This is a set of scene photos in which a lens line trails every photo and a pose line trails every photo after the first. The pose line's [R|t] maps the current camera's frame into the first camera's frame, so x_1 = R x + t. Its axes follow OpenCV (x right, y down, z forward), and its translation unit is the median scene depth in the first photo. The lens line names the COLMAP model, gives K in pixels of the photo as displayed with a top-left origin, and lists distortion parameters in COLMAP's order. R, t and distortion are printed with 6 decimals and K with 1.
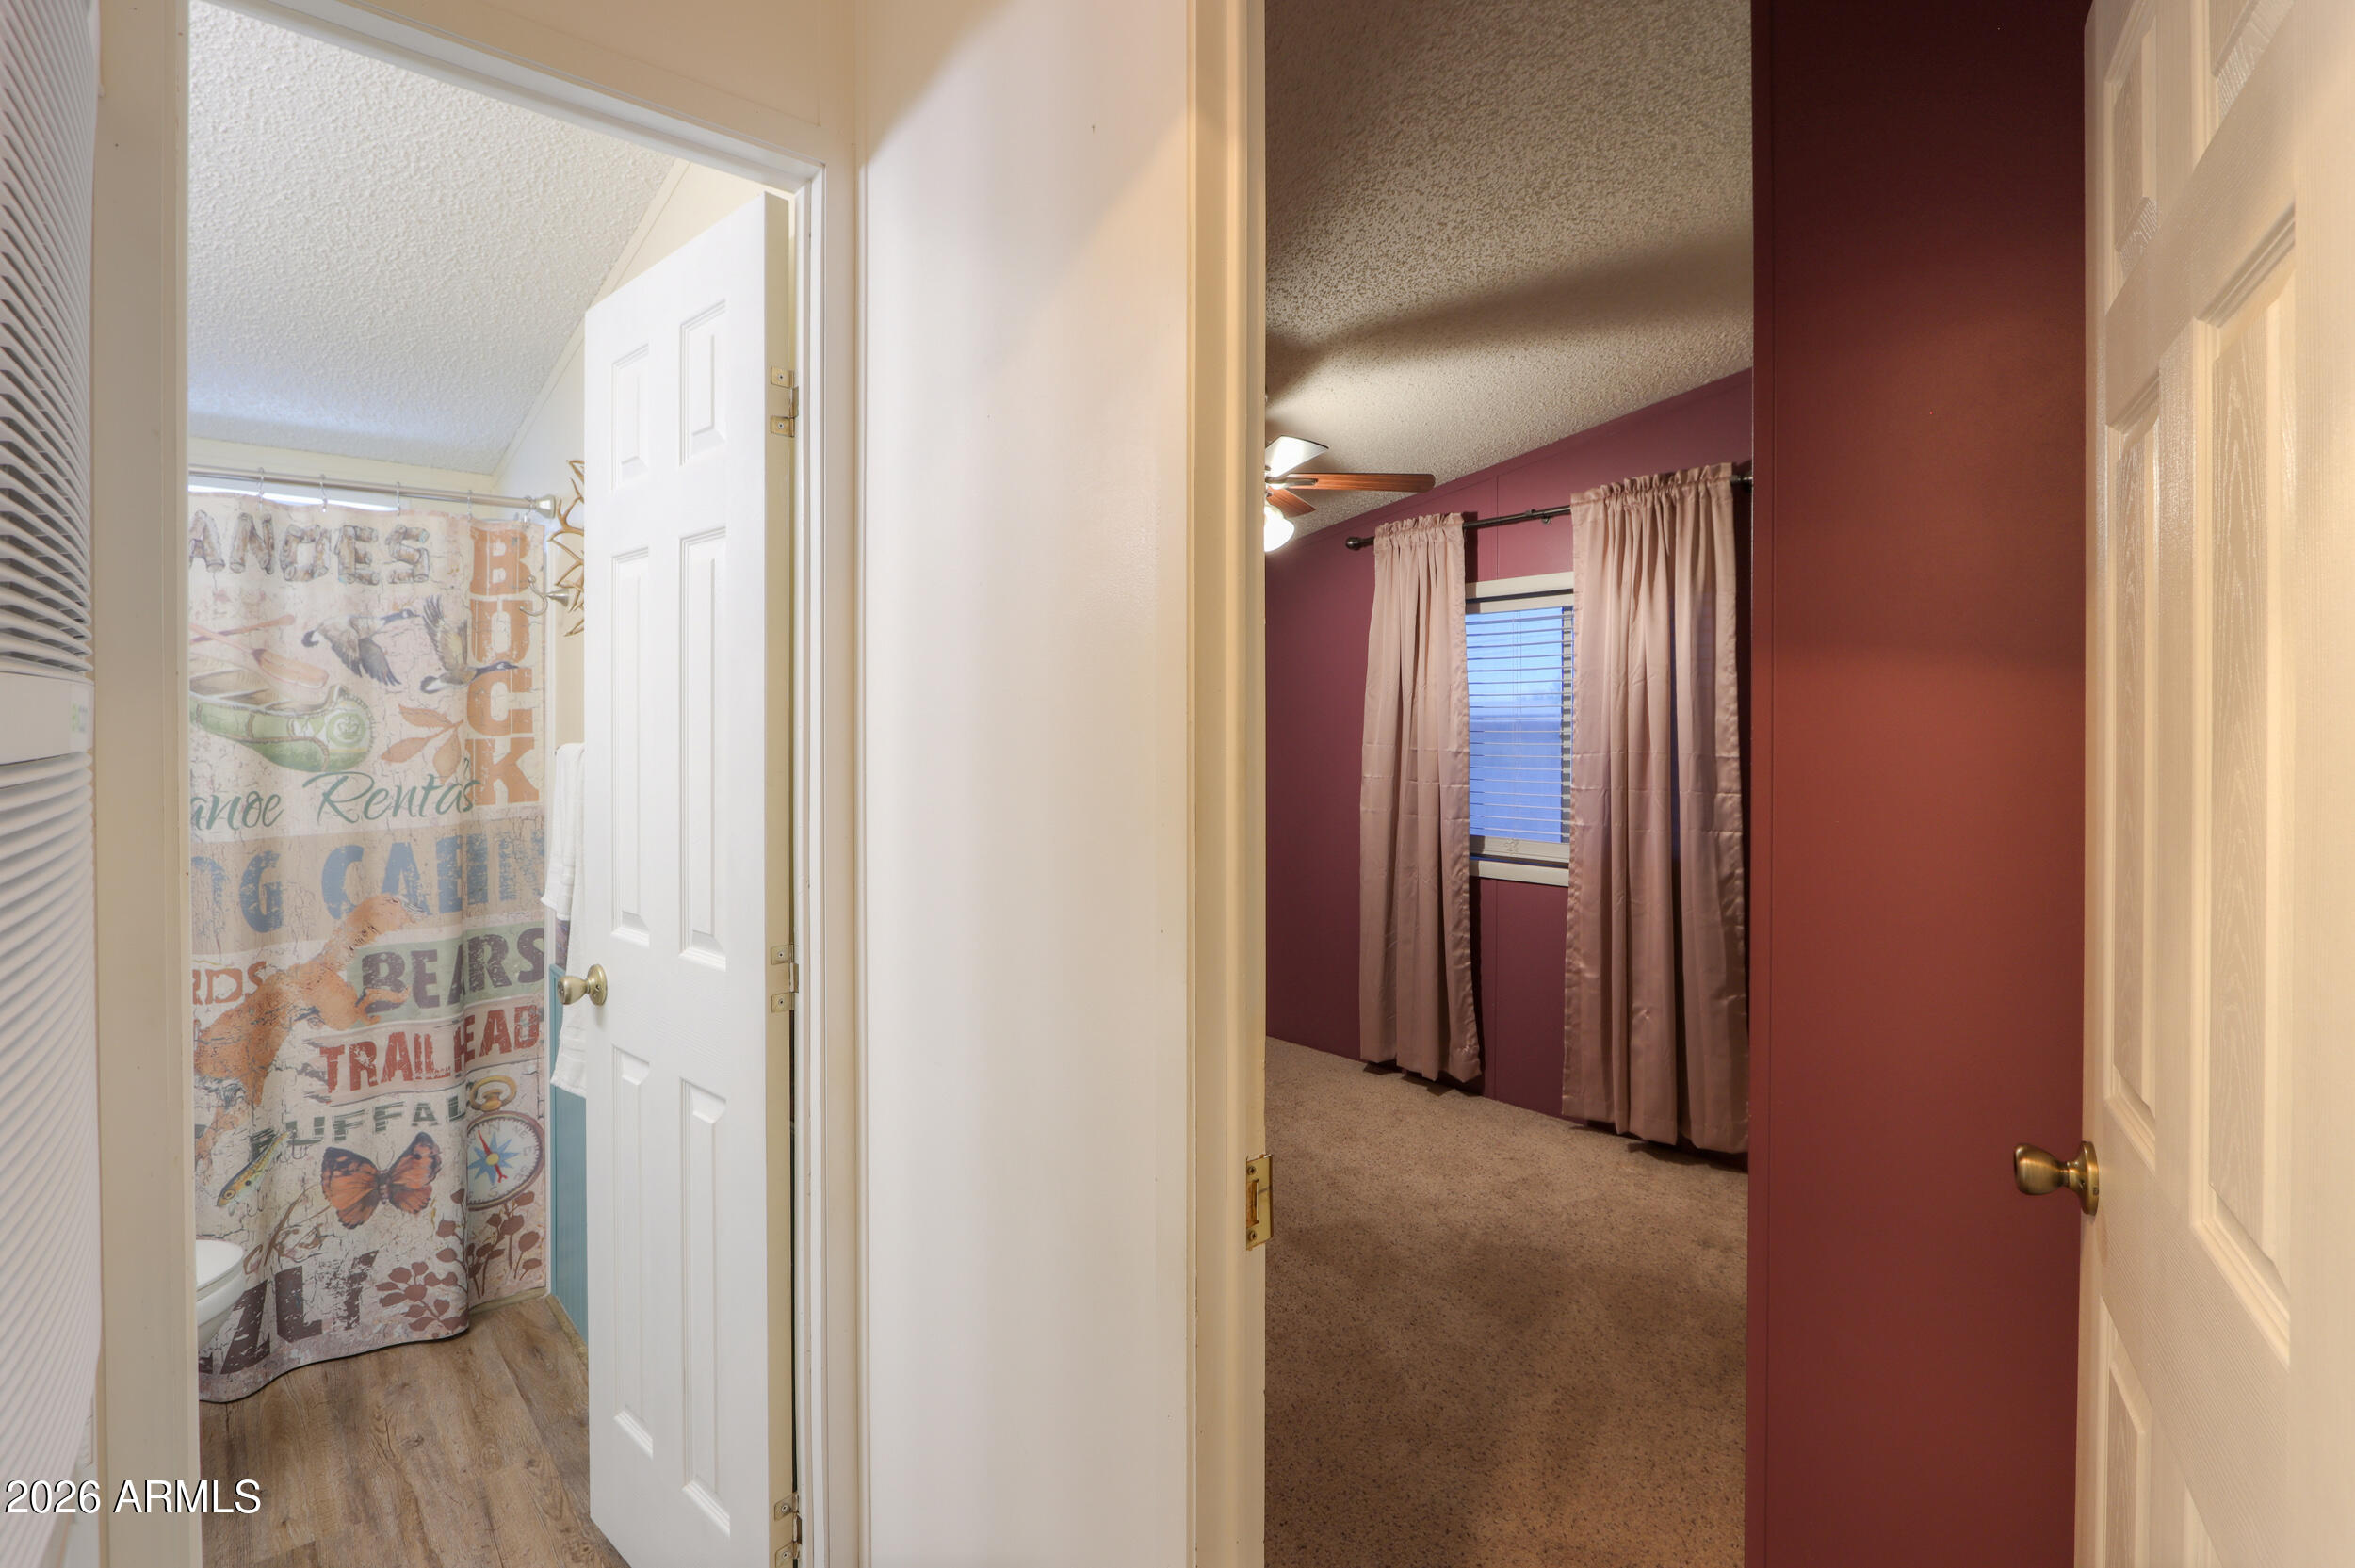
lens RADIAL K [[1137.9, 0, 1187.6], [0, 1137.9, 741.6], [0, 0, 1]] dist [-0.015051, 0.001216]
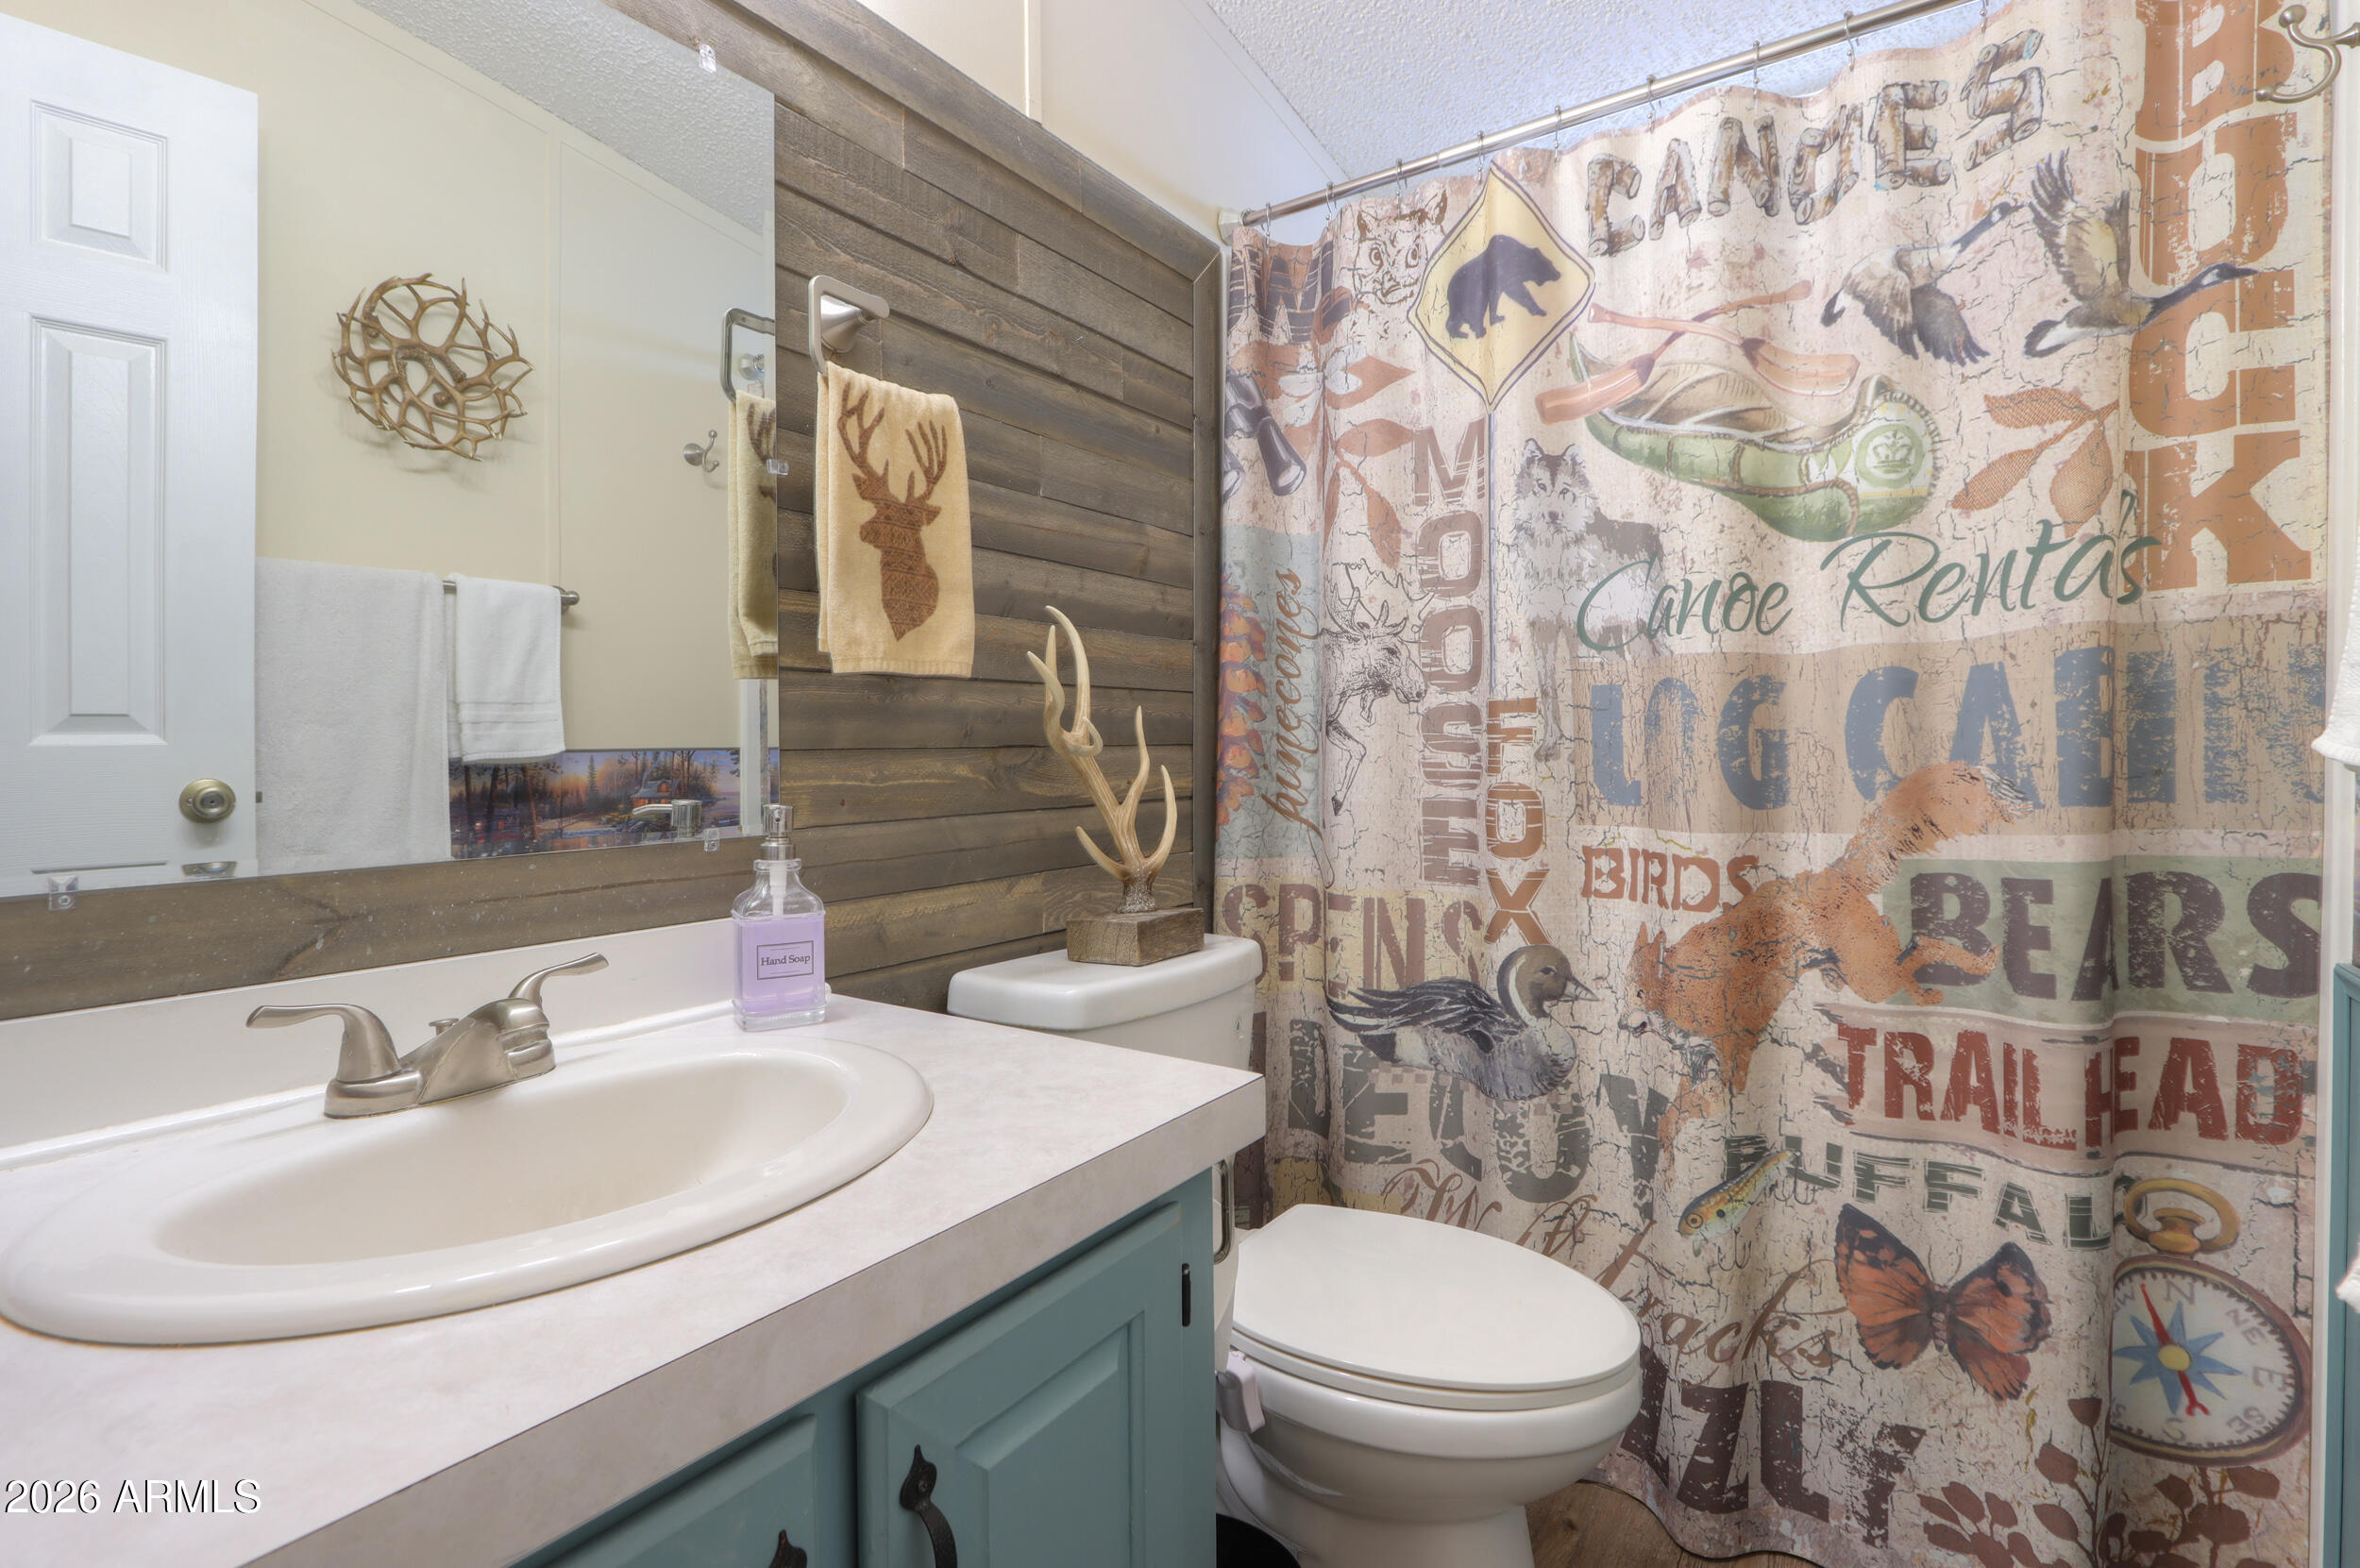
lens RADIAL K [[1140.5, 0, 1190.2], [0, 1140.5, 741.5], [0, 0, 1]] dist [-0.015051, 0.001216]
pose [[0.262917, 0.002360, -0.964816, -0.296493], [-0.014602, 0.999892, -0.001533, 0.131866], [0.964708, 0.014491, 0.262923, 0.519708]]
